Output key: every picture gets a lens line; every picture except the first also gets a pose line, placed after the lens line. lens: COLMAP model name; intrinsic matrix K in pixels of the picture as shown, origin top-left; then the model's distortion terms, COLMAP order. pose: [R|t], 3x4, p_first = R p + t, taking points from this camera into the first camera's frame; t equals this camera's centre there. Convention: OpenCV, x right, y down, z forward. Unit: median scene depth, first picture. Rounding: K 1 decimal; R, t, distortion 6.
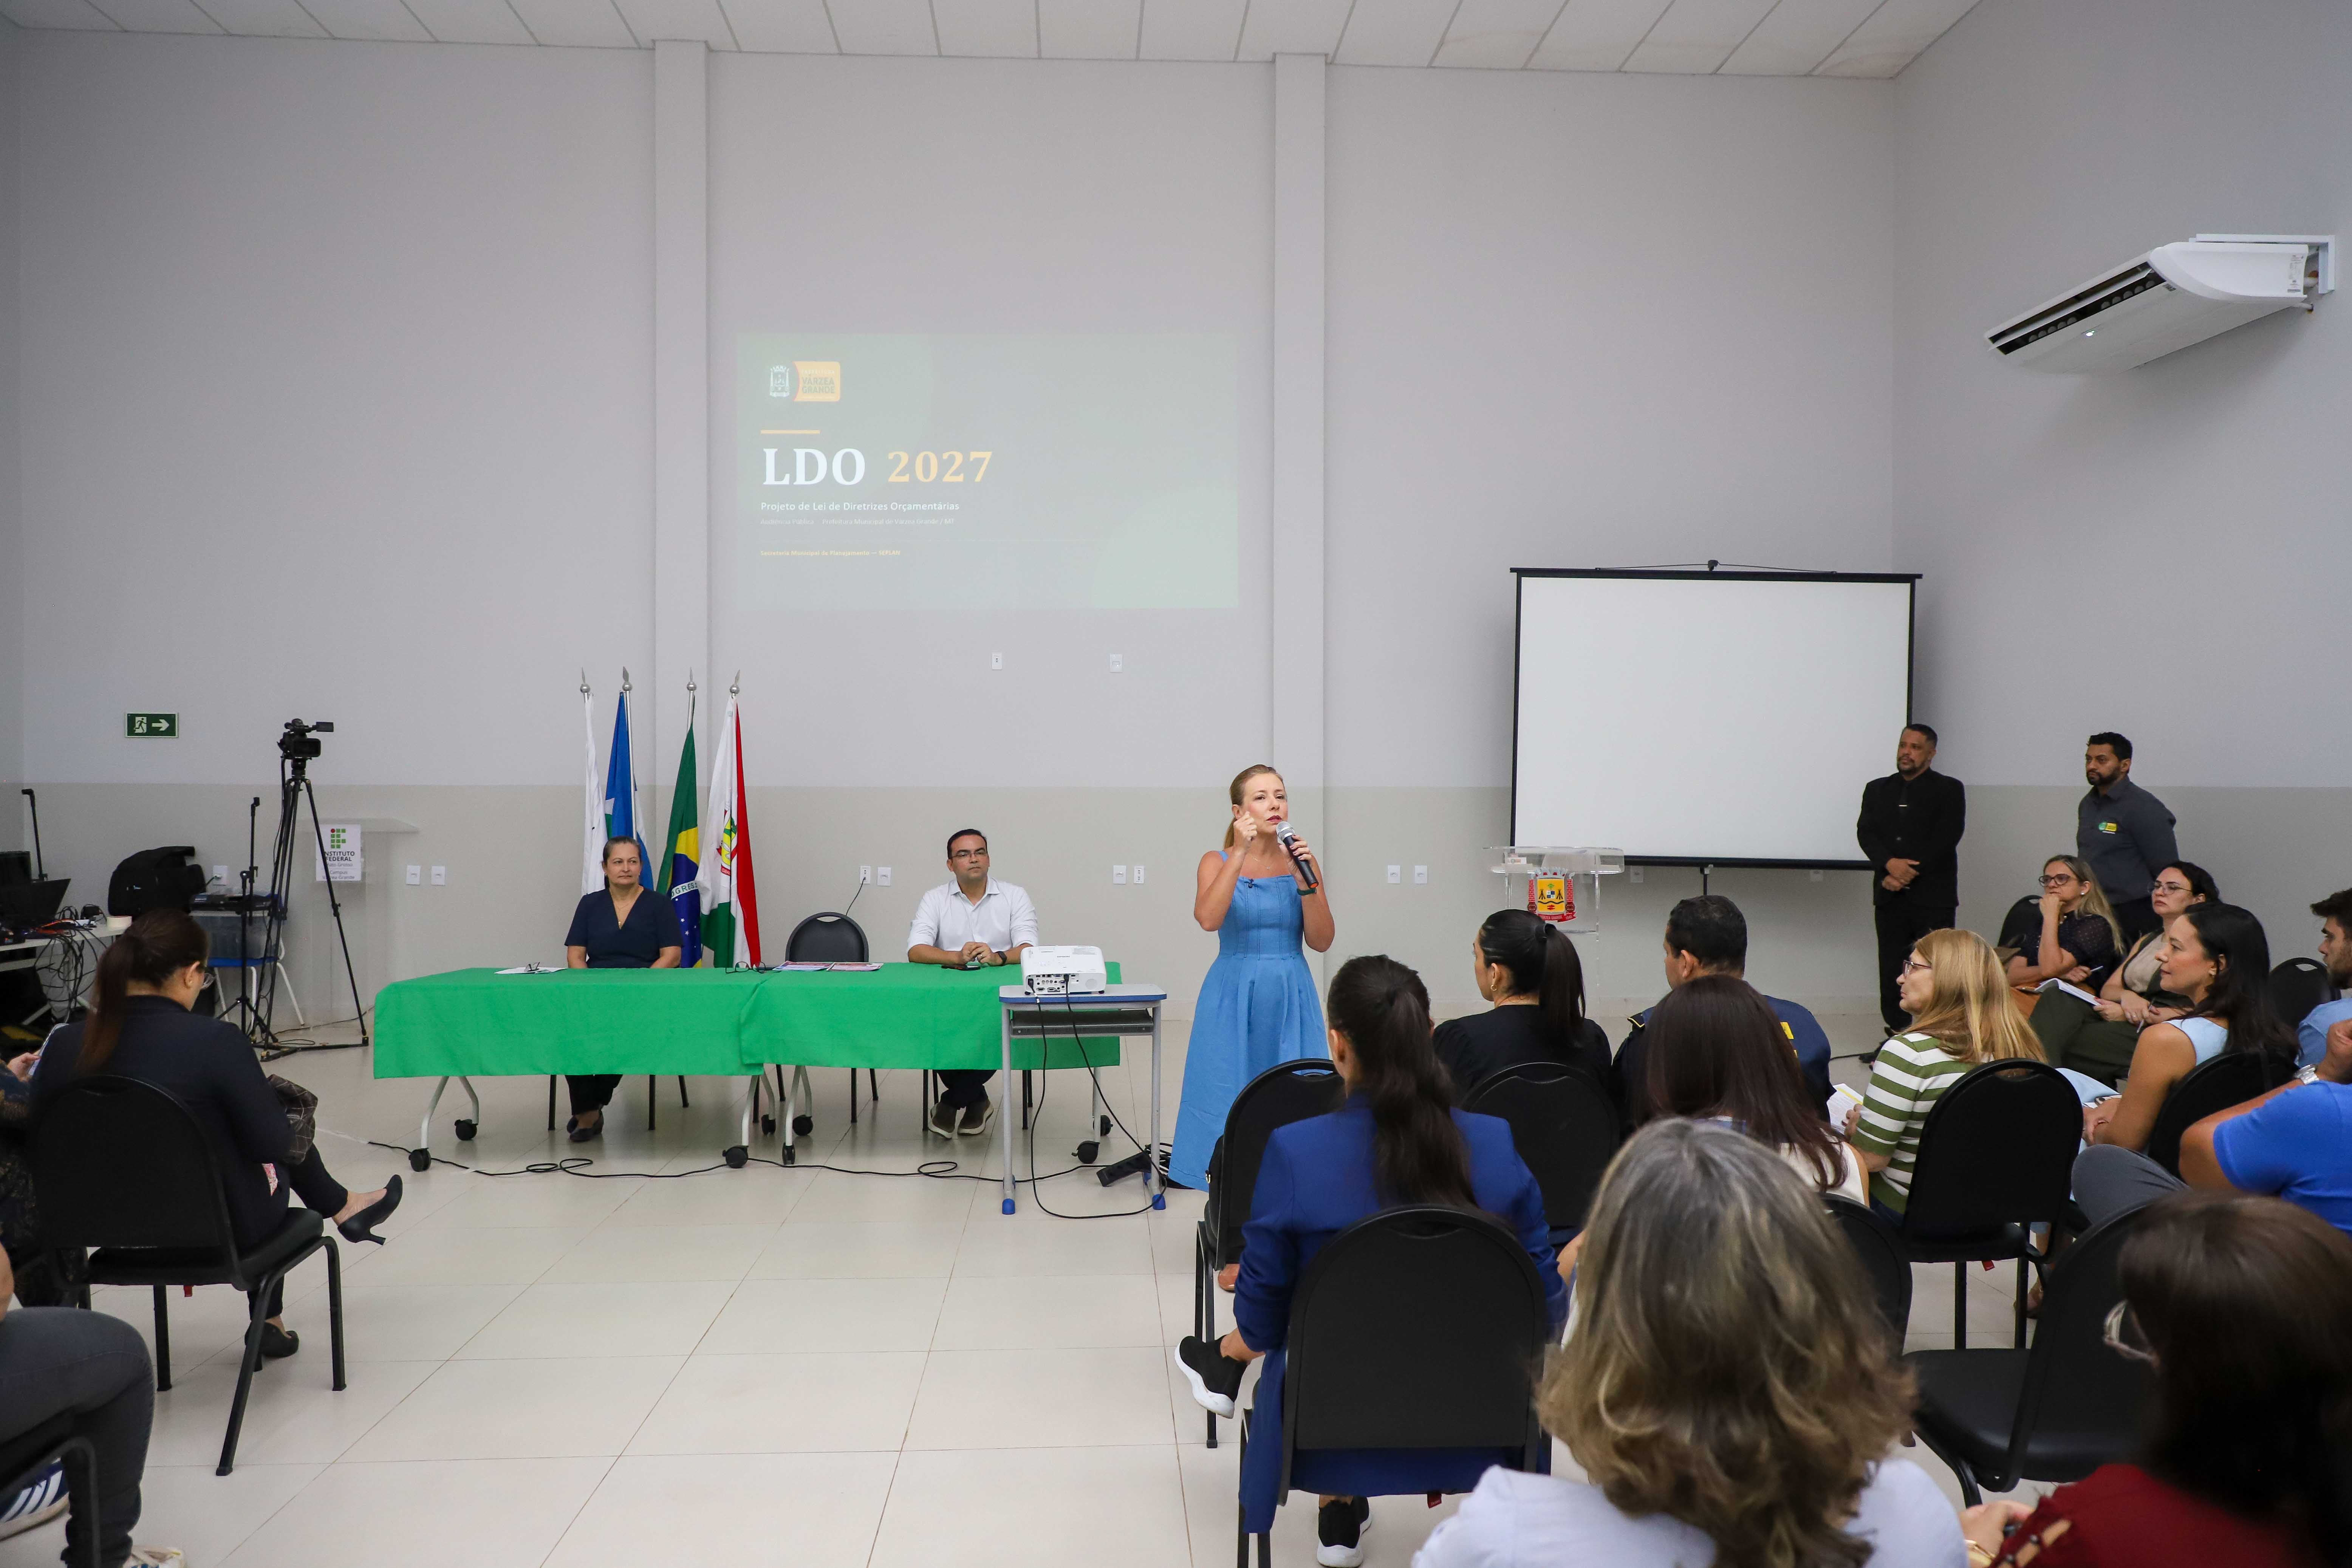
lens RADIAL K [[1616.6, 0, 1172.5], [0, 1616.6, 760.6], [0, 0, 1]] dist [0.006896, 0.001831]
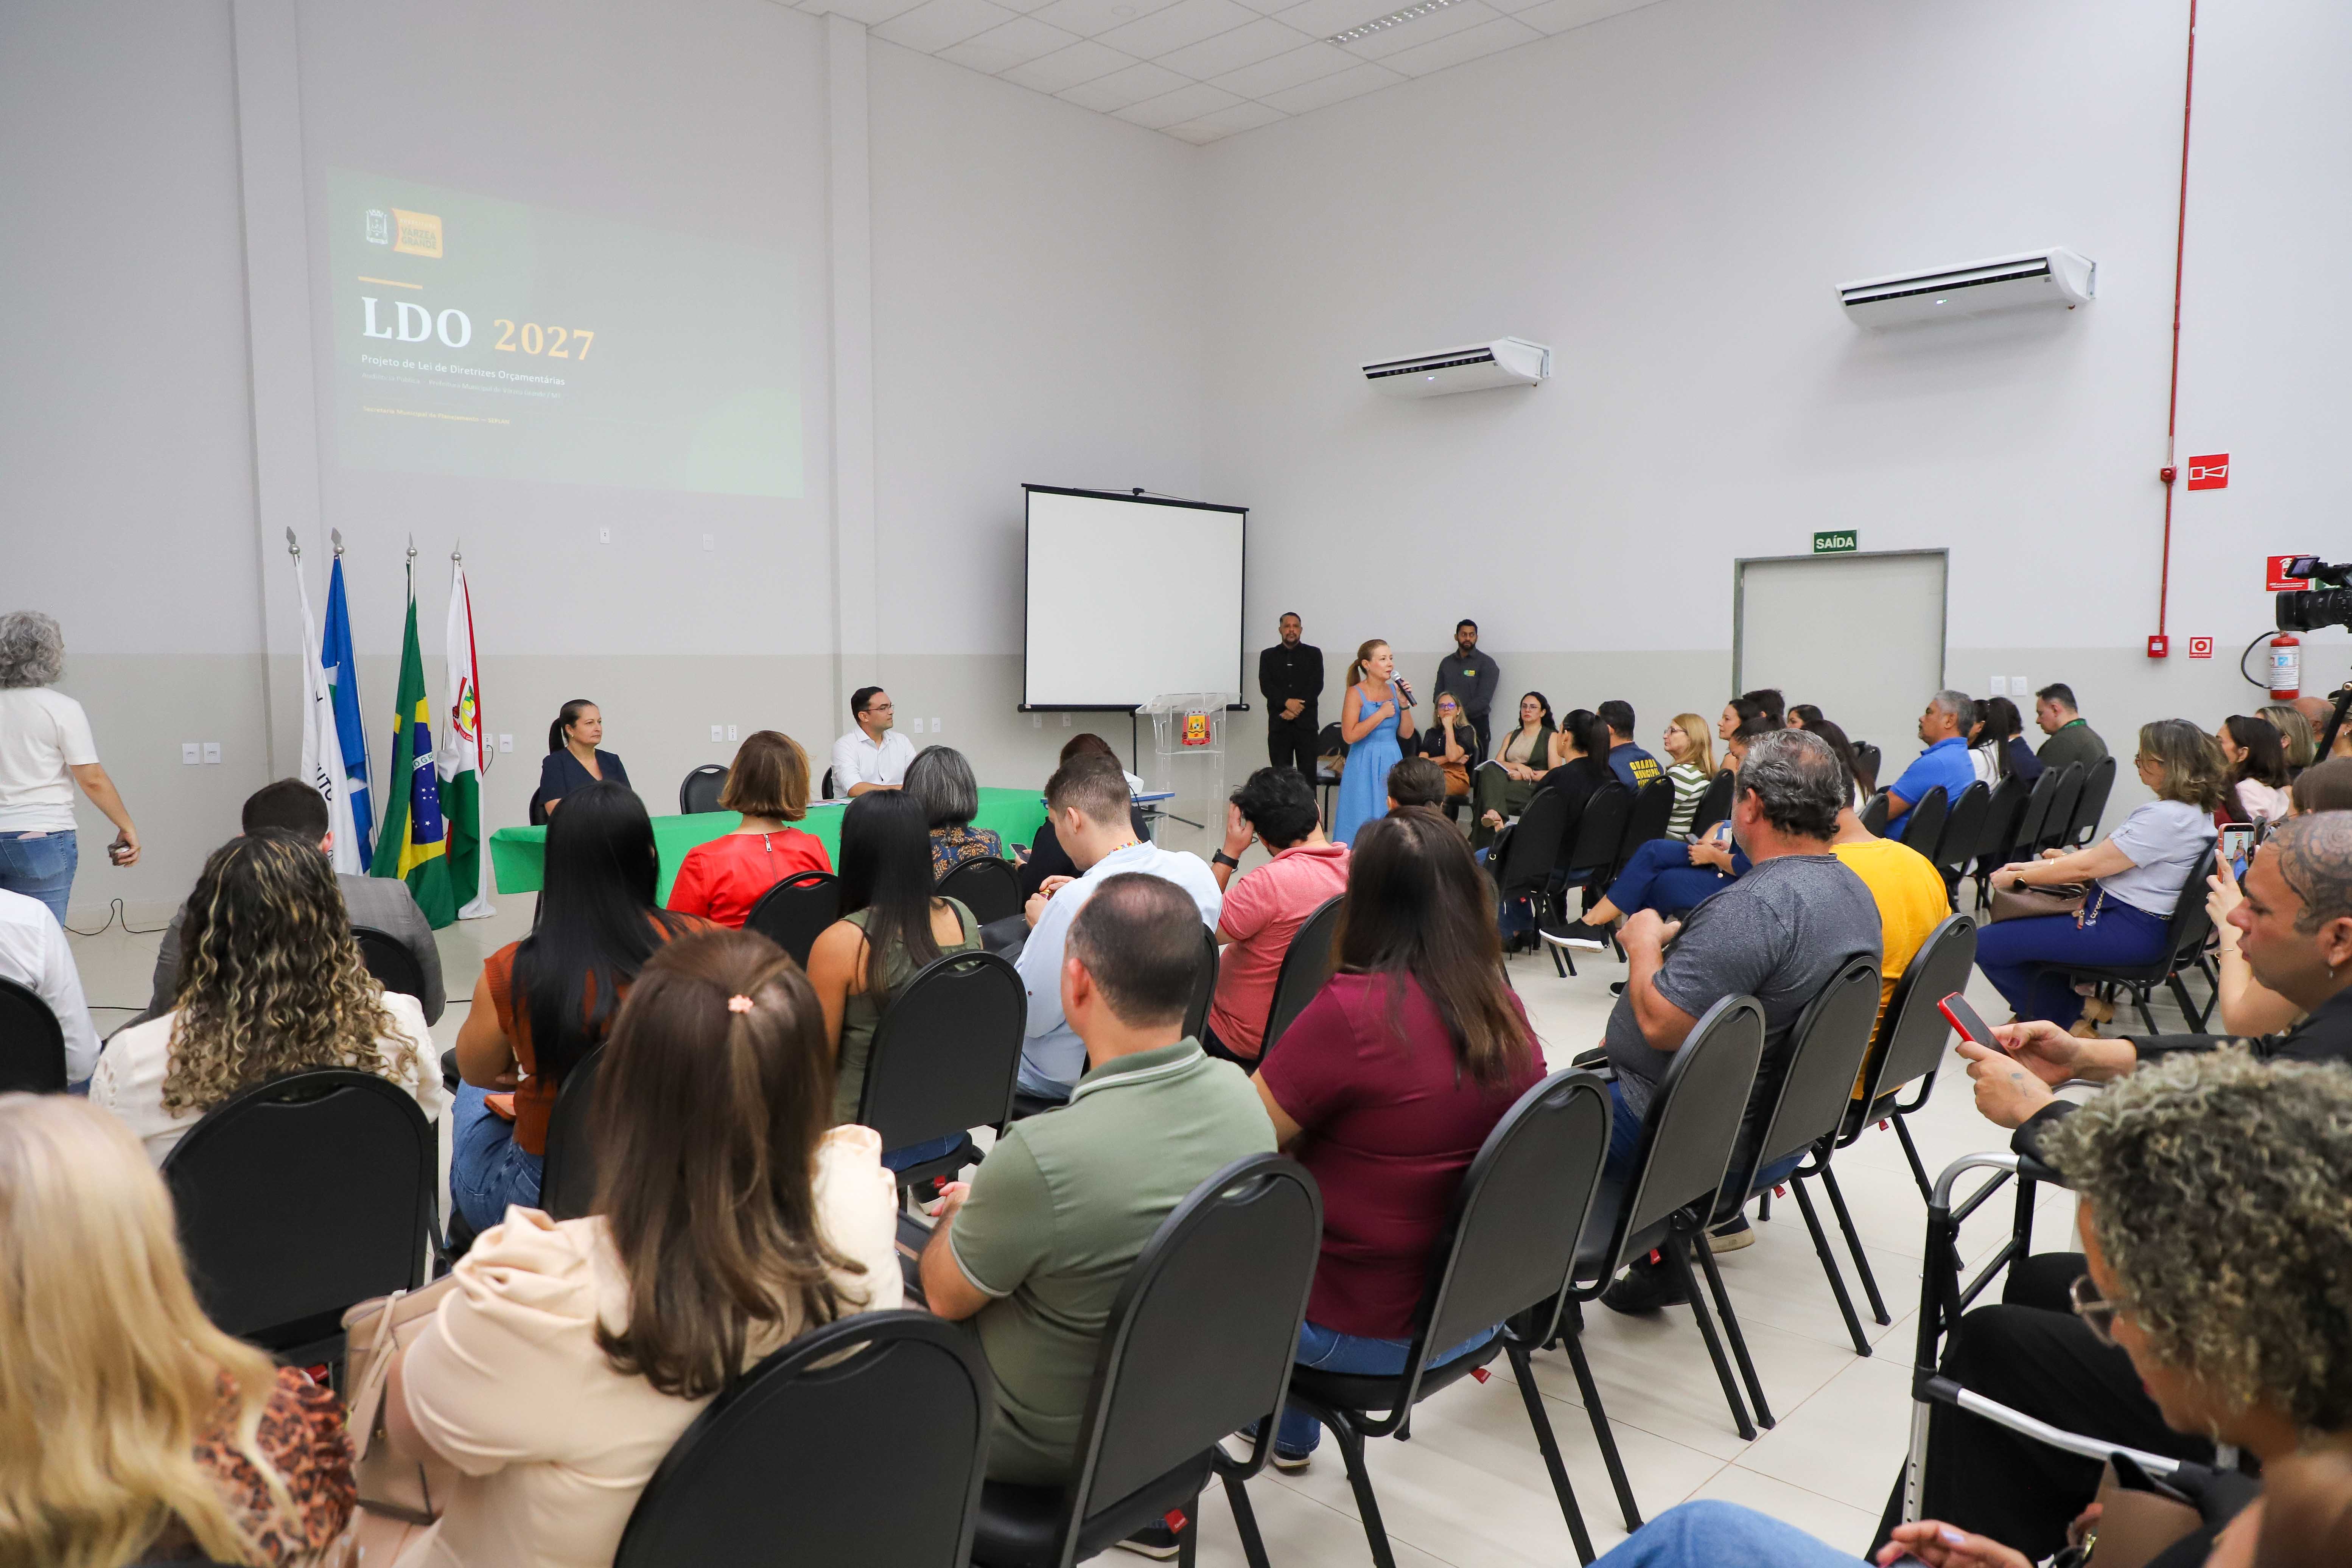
lens RADIAL K [[1616.6, 0, 1172.5], [0, 1616.6, 760.6], [0, 0, 1]] dist [0.006896, 0.001831]
pose [[0.721042, -0.048433, 0.691197, -0.582223], [-0.005896, 0.997089, 0.076018, 0.002346], [-0.692866, -0.058888, 0.718658, -0.022906]]
